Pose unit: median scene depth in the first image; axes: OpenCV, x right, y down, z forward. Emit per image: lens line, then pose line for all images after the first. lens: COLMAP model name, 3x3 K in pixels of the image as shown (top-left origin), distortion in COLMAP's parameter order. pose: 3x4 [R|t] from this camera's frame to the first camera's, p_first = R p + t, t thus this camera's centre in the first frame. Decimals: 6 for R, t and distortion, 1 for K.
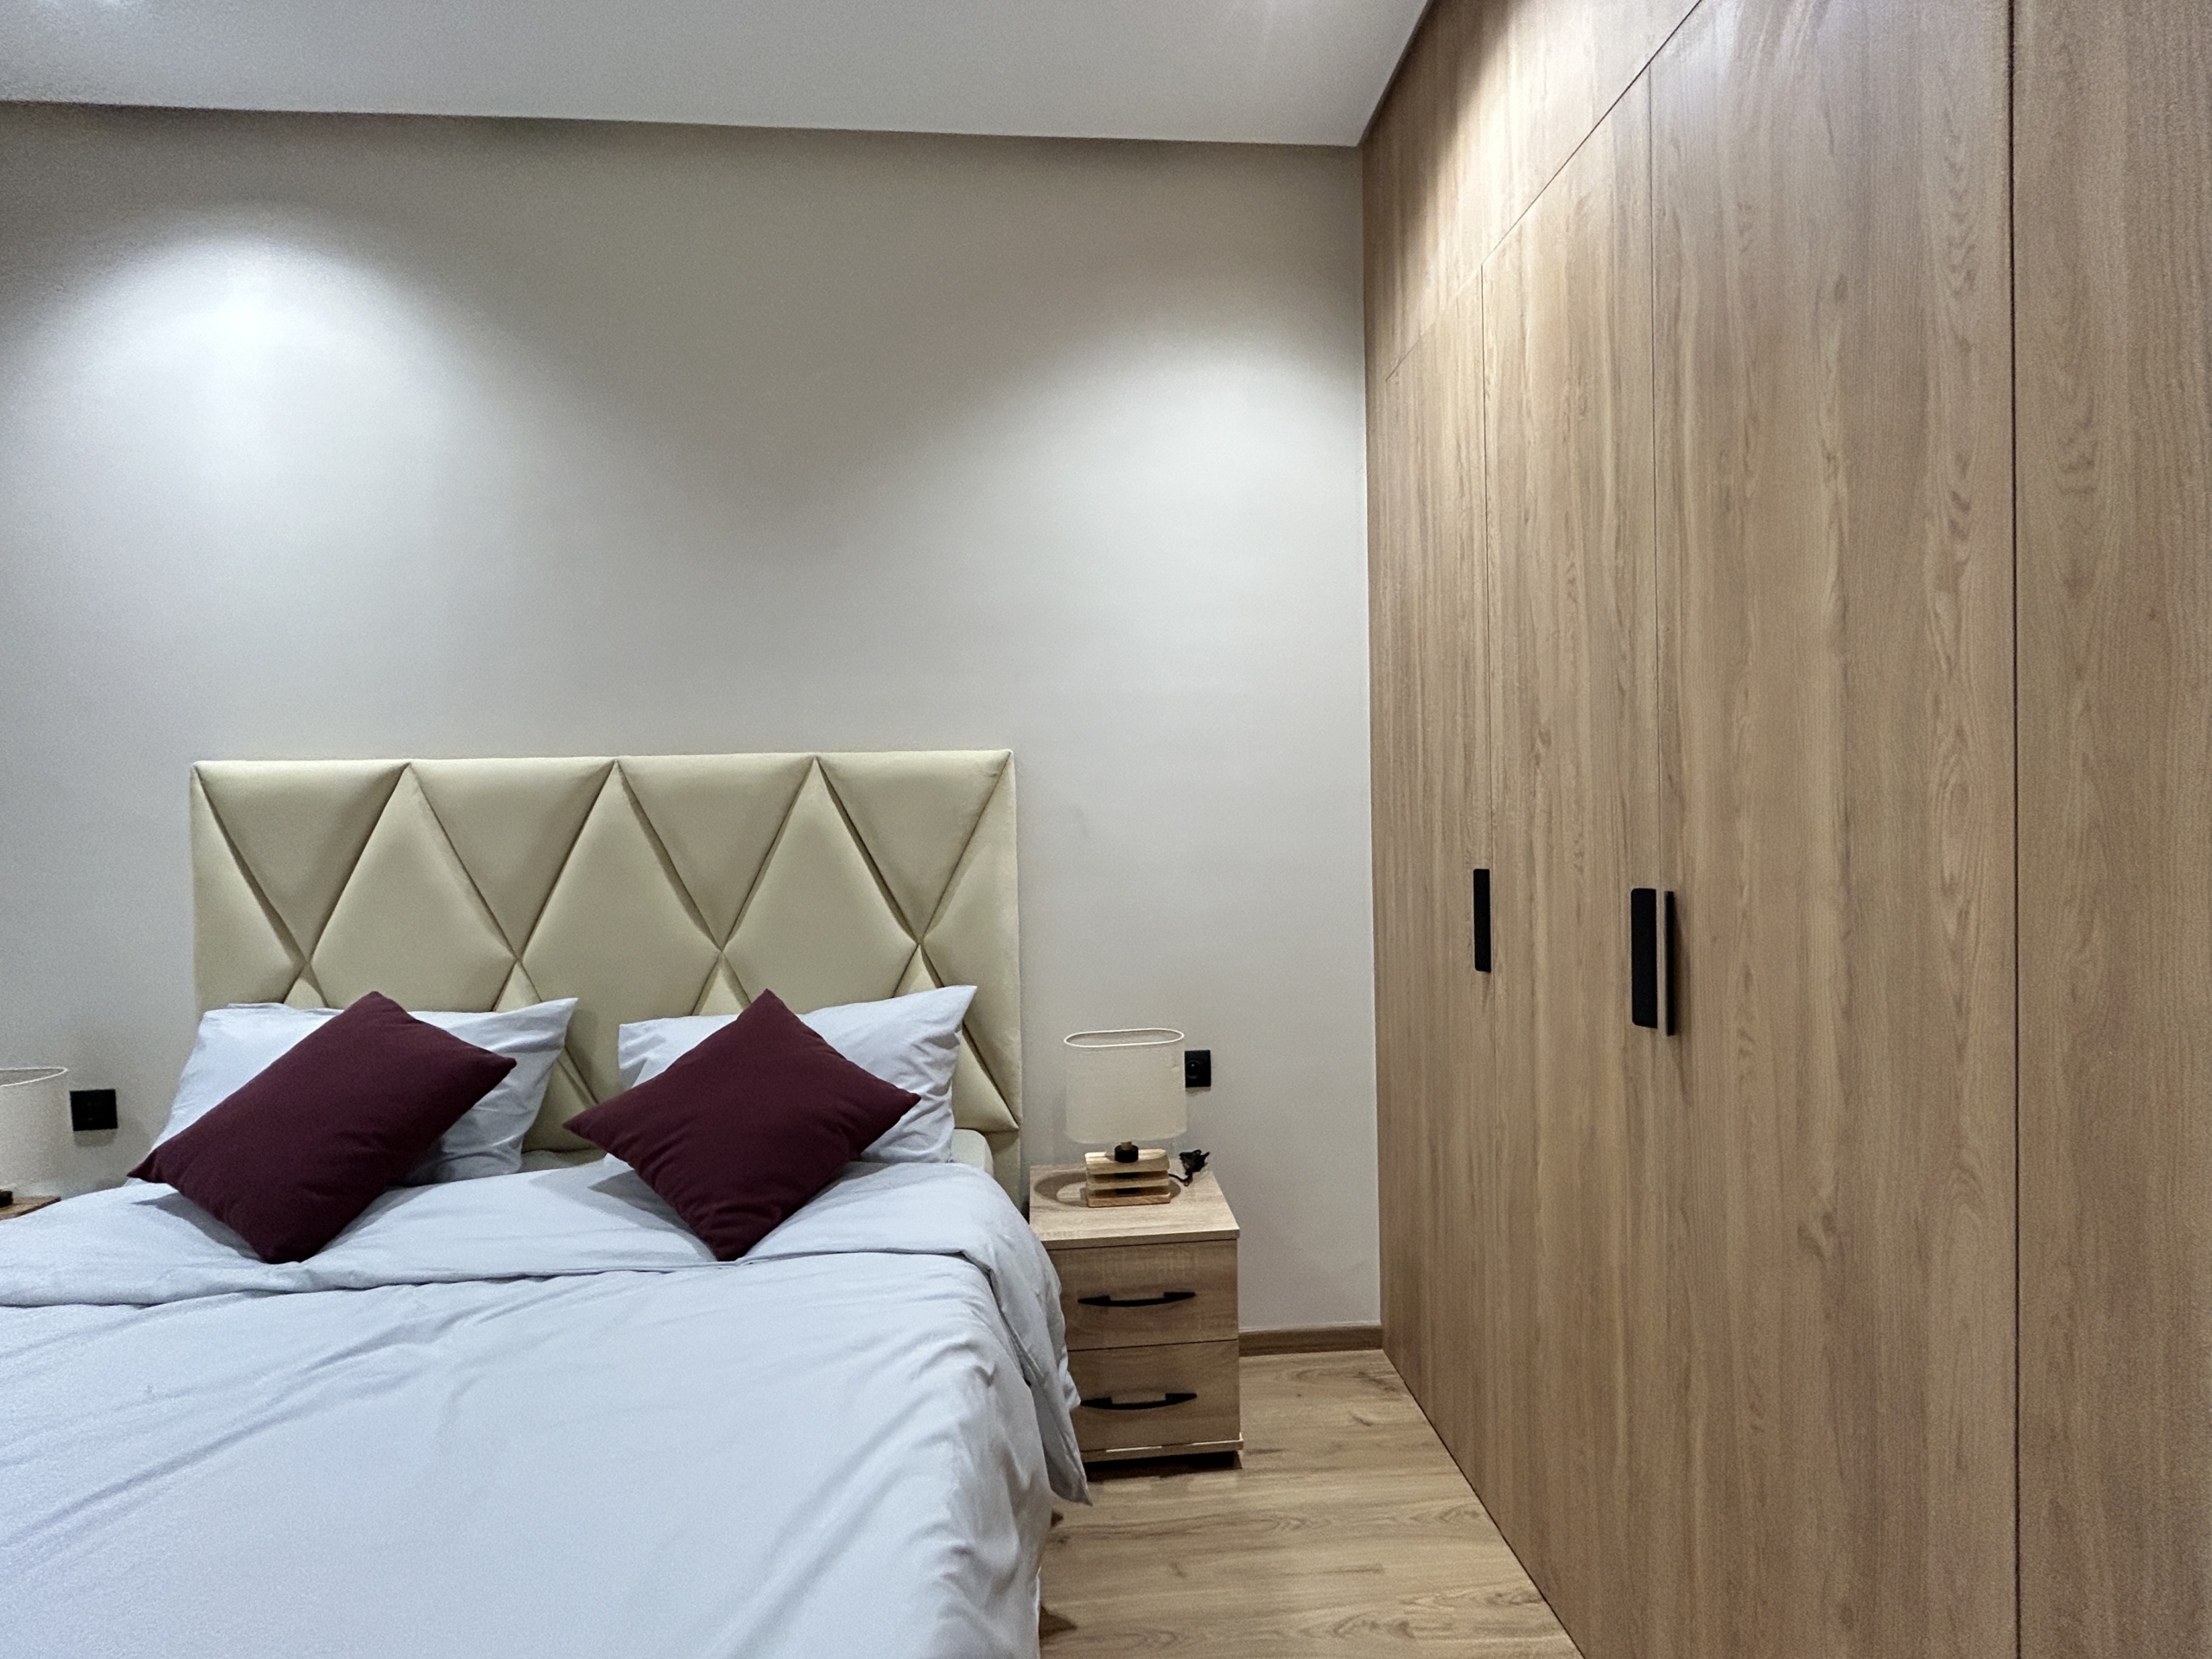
lens RADIAL K [[894.4, 0, 1111.7], [0, 894.4, 827.3], [0, 0, 1]] dist [-0.005732, -0.000357]
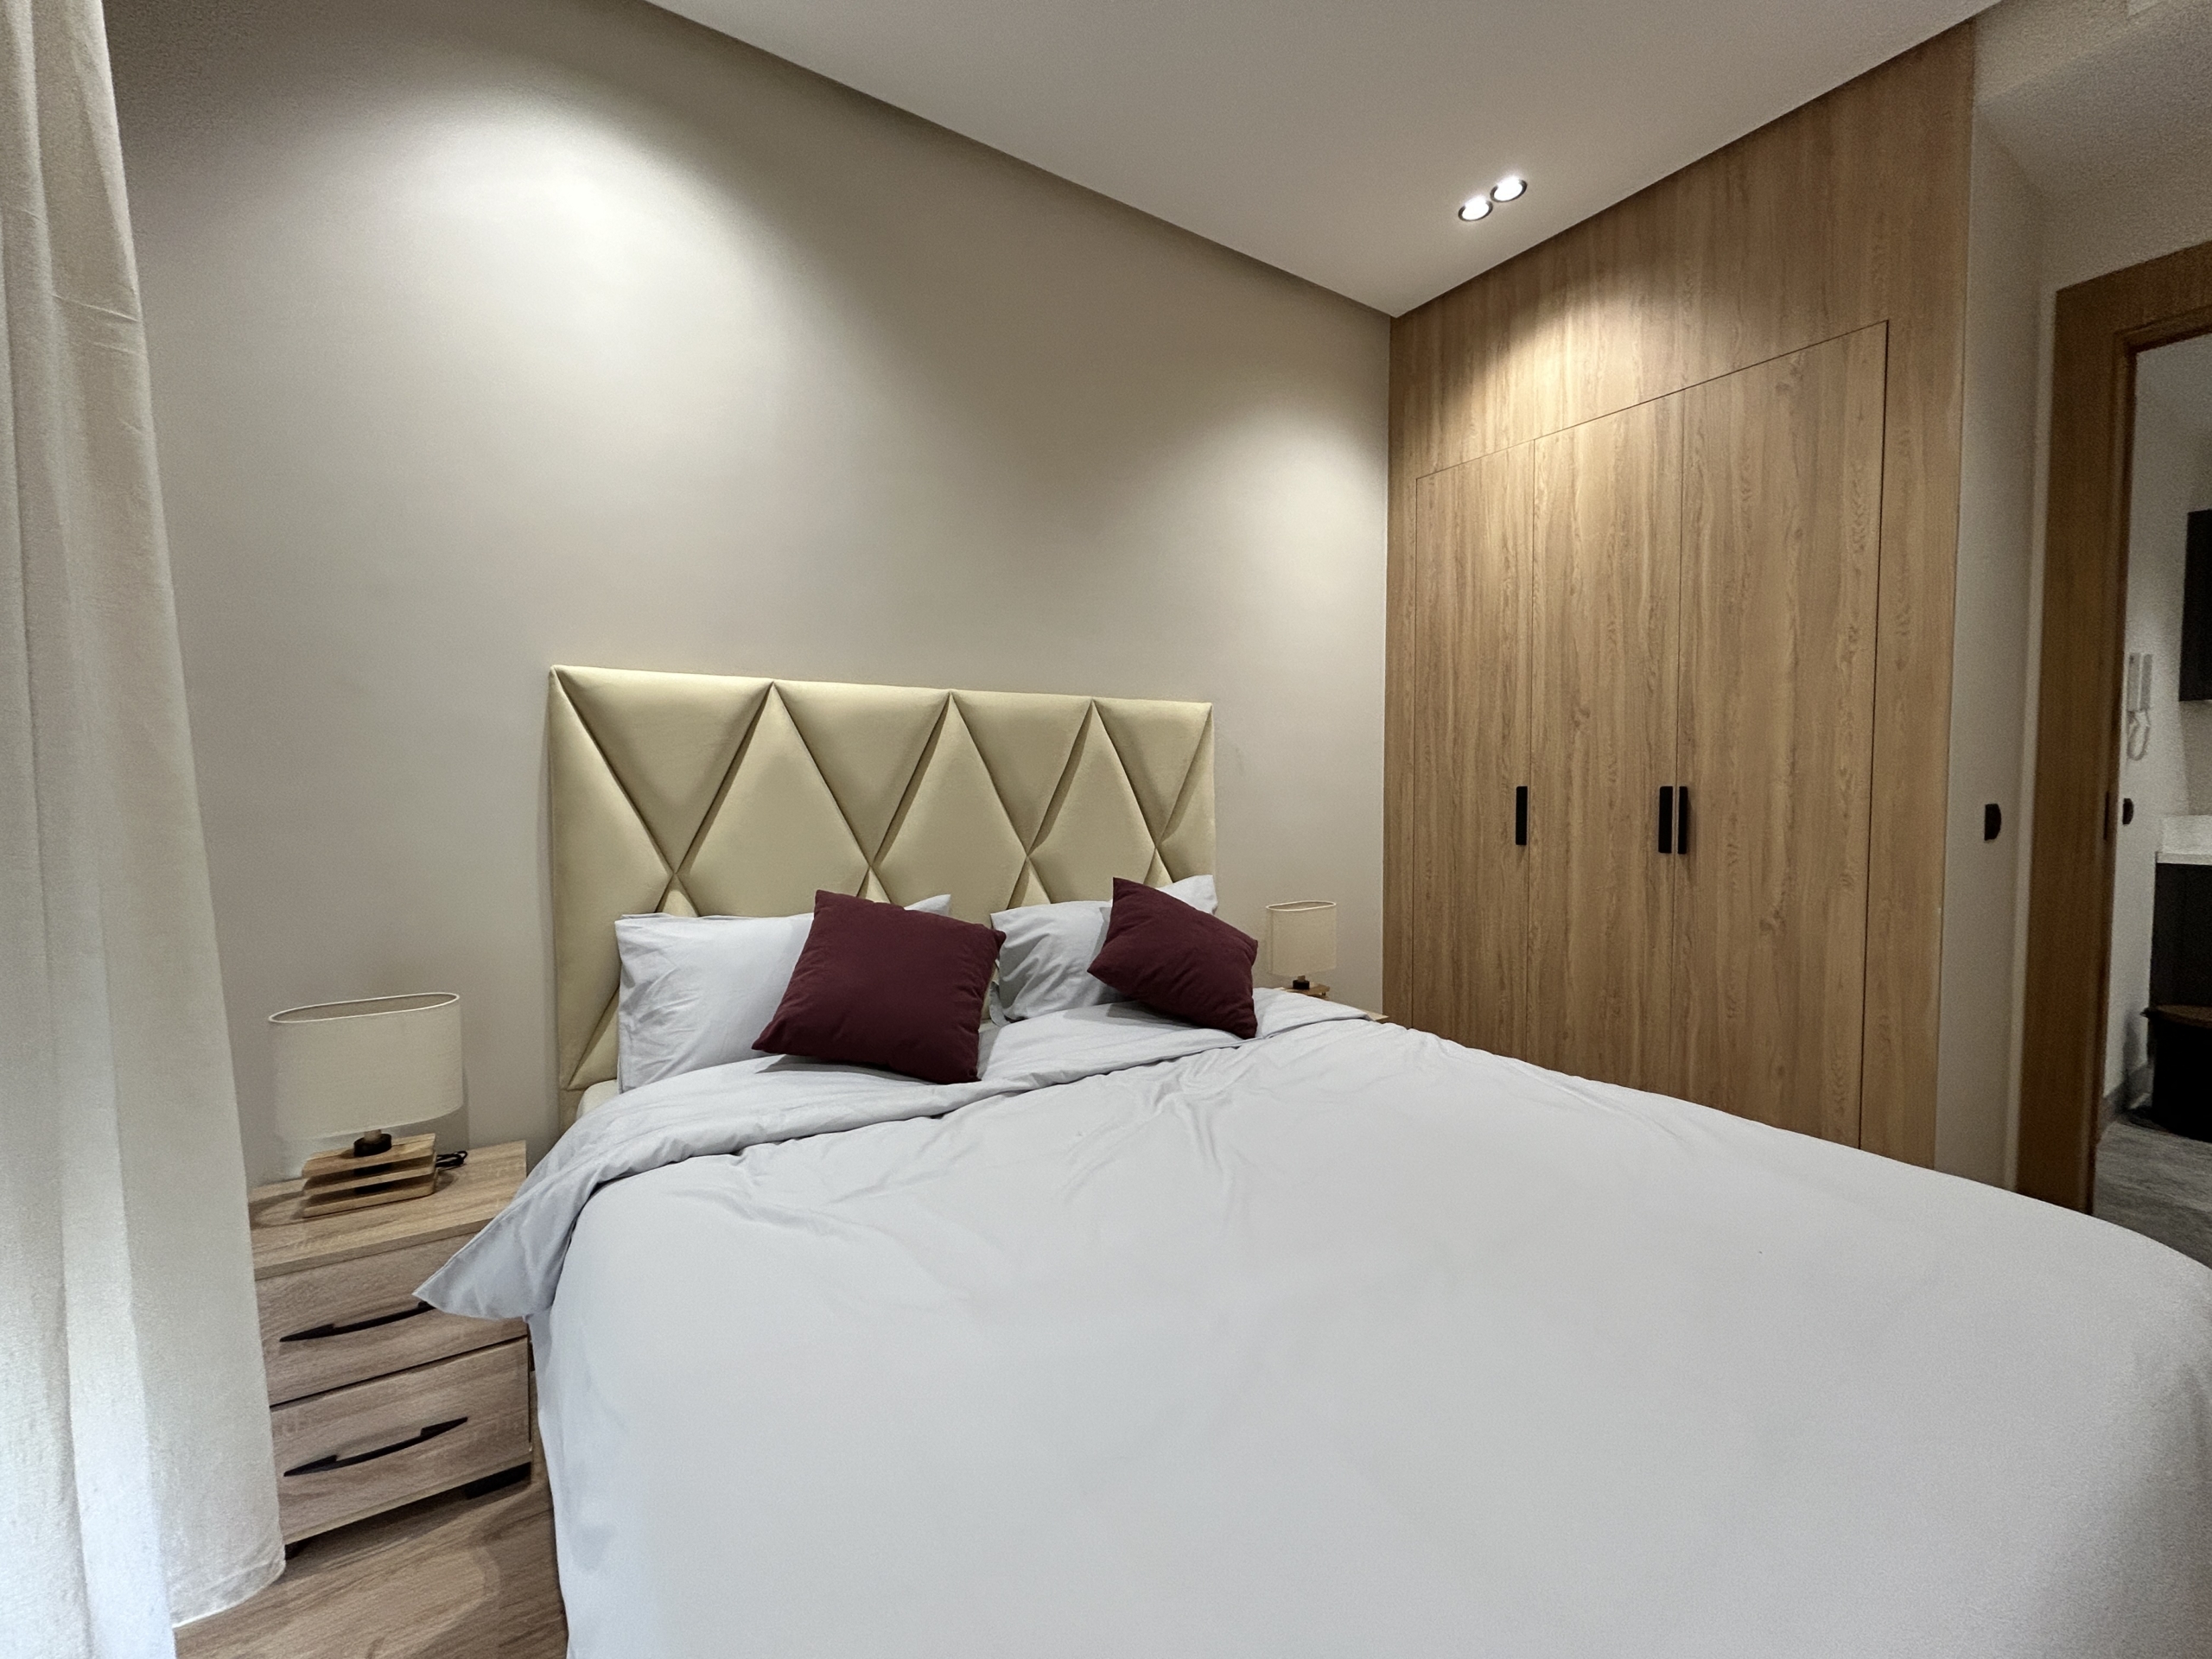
lens RADIAL K [[908.2, 0, 1106.0], [0, 908.2, 829.5], [0, 0, 1]] dist [0.007231, 0.000187]
pose [[0.872430, -0.011394, 0.488607, -1.147897], [-0.001146, 0.999678, 0.025358, 0.084826], [-0.488739, -0.022683, 0.872135, -0.157595]]
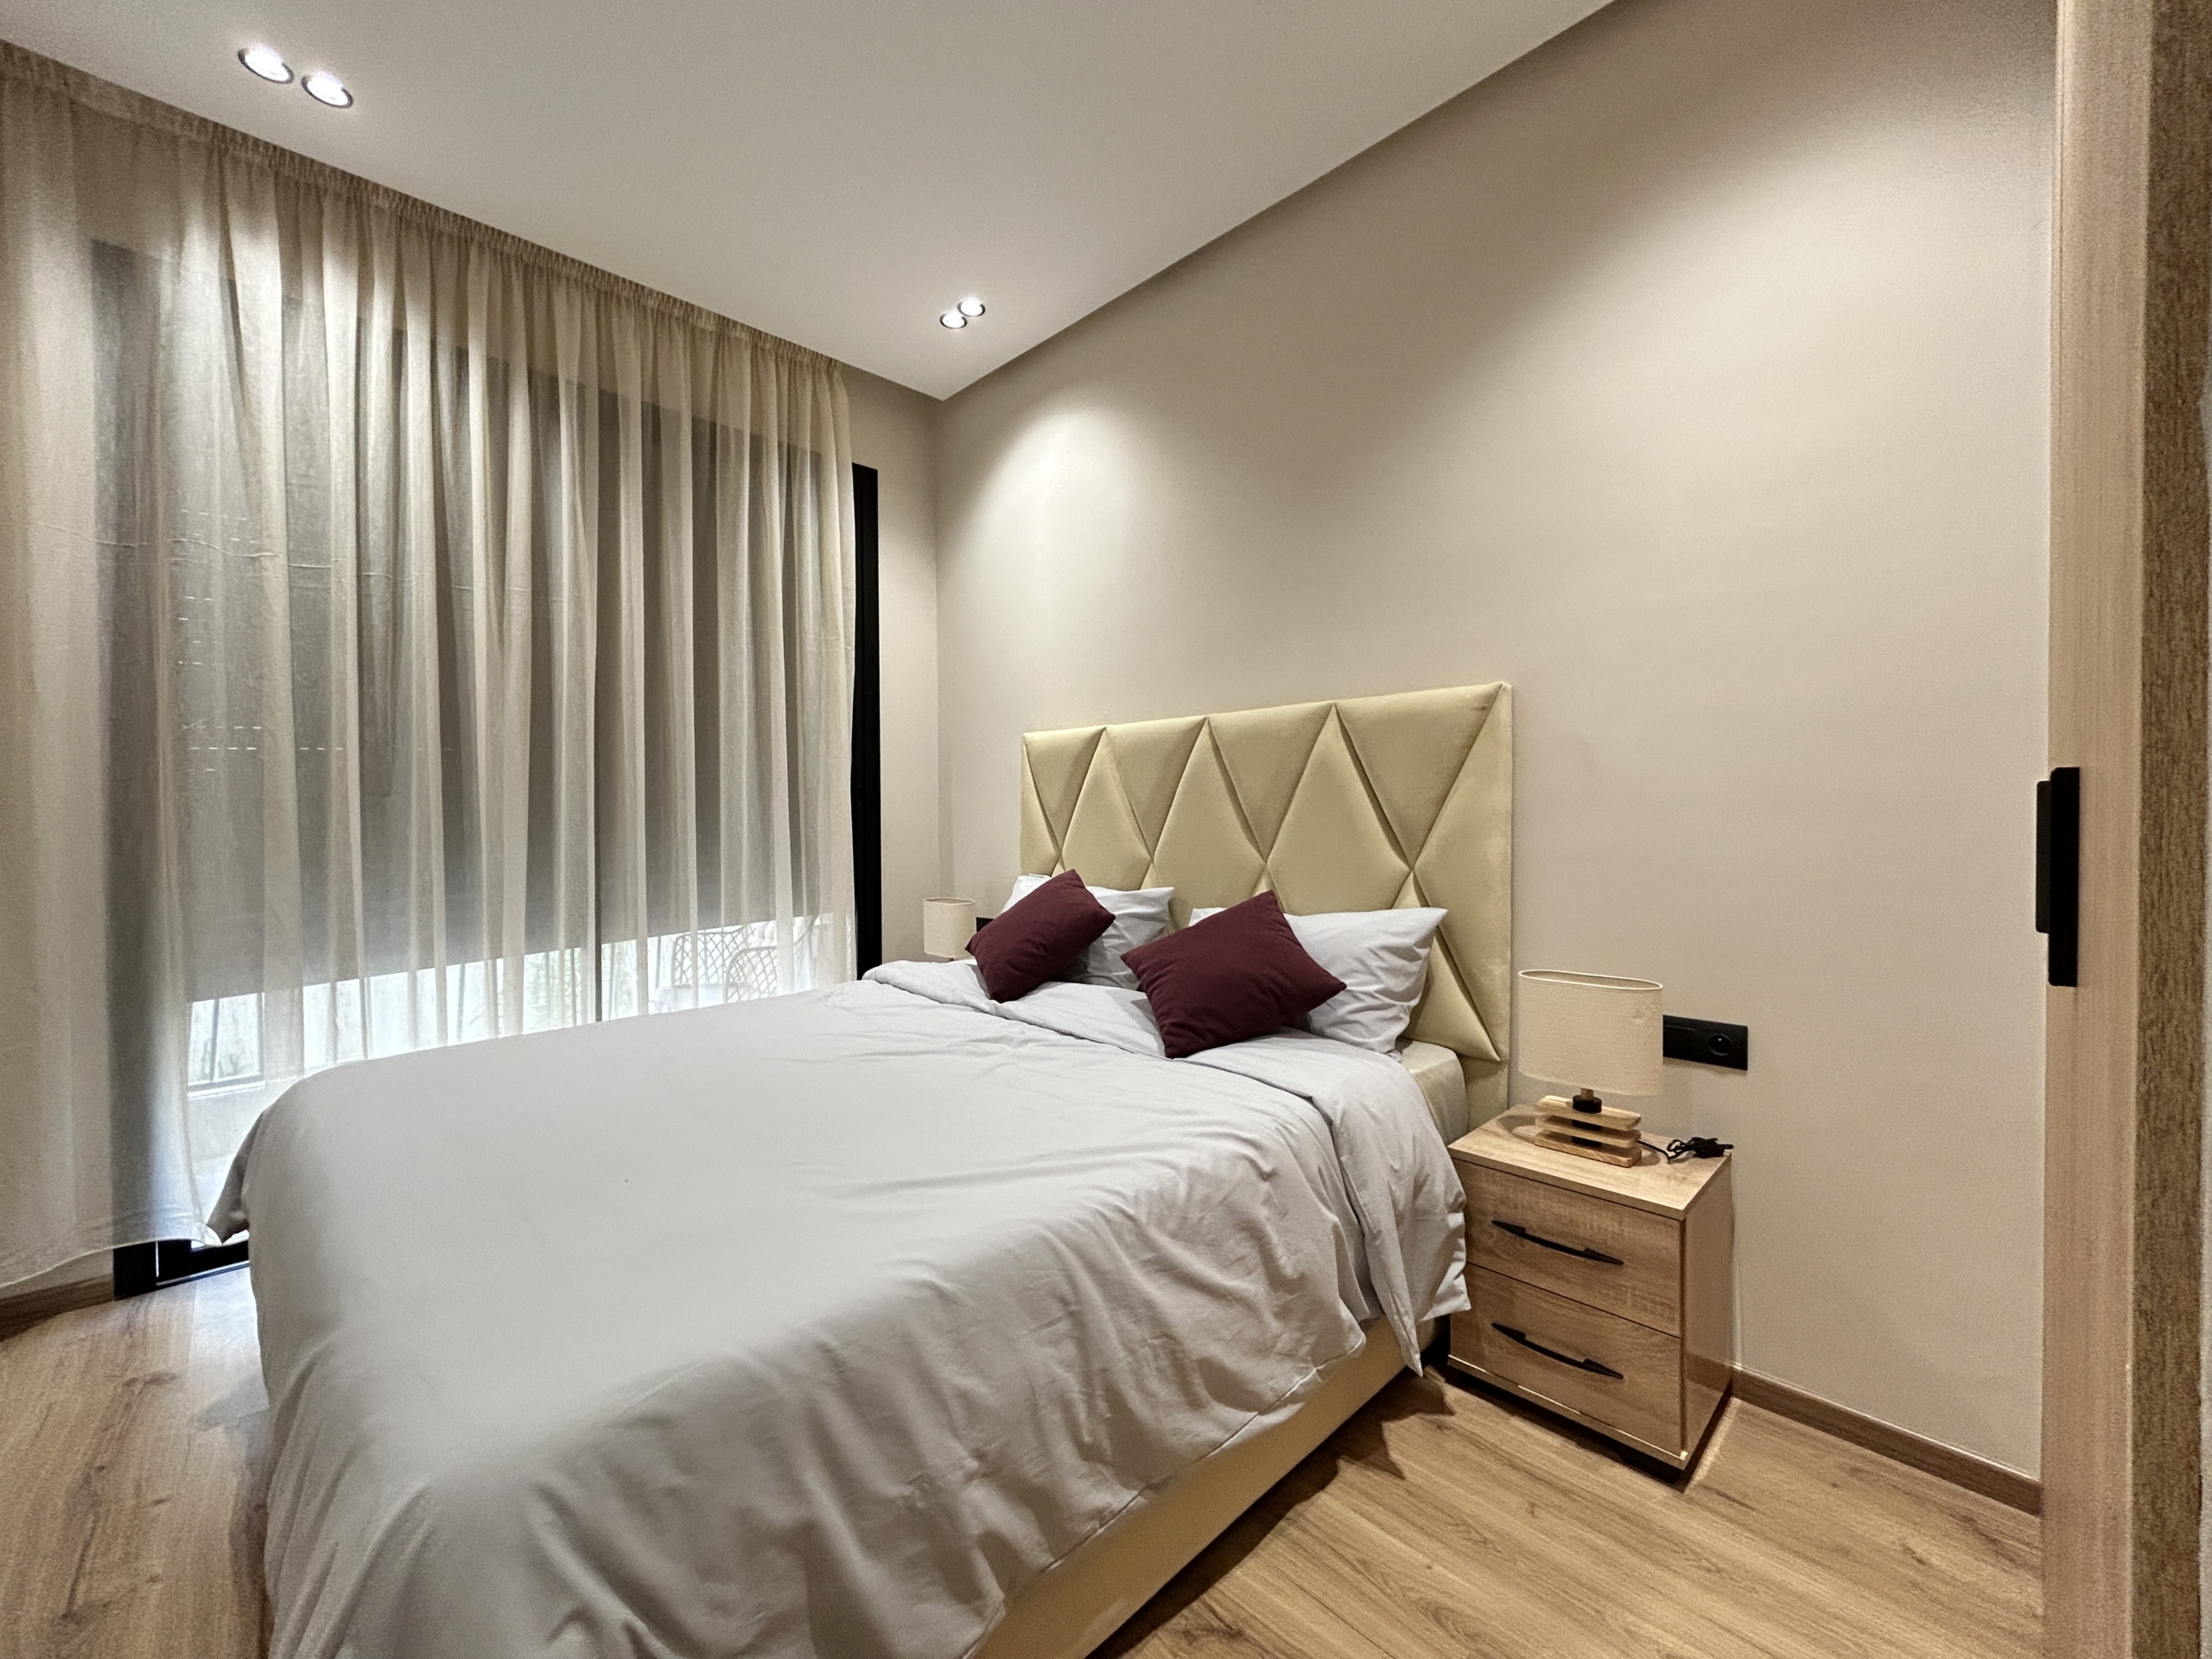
lens RADIAL K [[895.1, 0, 1106.6], [0, 895.1, 826.5], [0, 0, 1]] dist [0.000250, 0.000347]
pose [[0.637490, 0.029207, -0.769905, 0.474510], [-0.020949, 0.999569, 0.020574, 0.078703], [0.770174, 0.003013, 0.637827, 0.022043]]
